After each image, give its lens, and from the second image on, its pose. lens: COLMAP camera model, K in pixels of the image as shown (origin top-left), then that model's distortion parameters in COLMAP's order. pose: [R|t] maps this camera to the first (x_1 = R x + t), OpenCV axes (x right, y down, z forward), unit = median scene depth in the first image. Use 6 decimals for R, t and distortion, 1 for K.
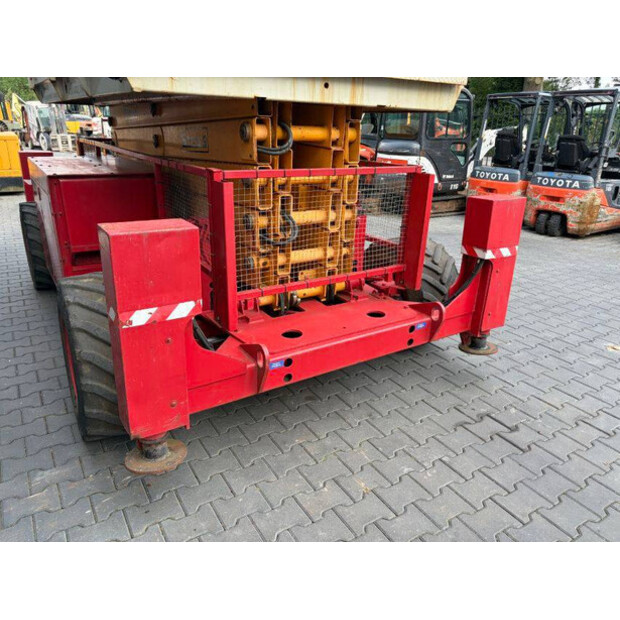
lens RADIAL K [[466.6, 0, 310.0], [0, 466.6, 310.0], [0, 0, 1]] dist [0.060997, -0.070129]
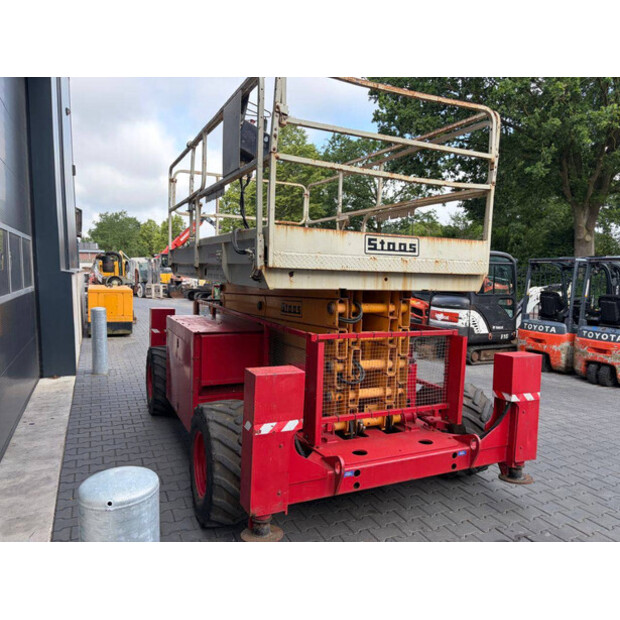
lens RADIAL K [[467.5, 0, 313.4], [0, 467.5, 309.2], [0, 0, 1]] dist [0.056942, -0.062210]
pose [[0.993028, 0.013717, -0.117077, -0.015373], [-0.047455, 0.955686, -0.290537, 0.048472], [0.107904, 0.294067, 0.949674, -0.340426]]
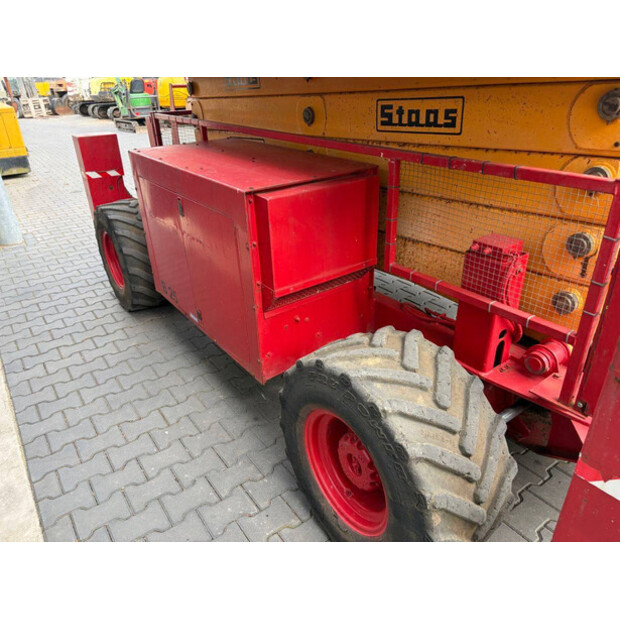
lens RADIAL K [[466.6, 0, 310.0], [0, 466.6, 310.0], [0, 0, 1]] dist [0.060997, -0.070129]
pose [[0.996135, -0.081850, 0.031884, -0.458988], [0.078164, 0.991563, 0.103411, -0.165417], [-0.040079, -0.100519, 0.994128, 0.294216]]
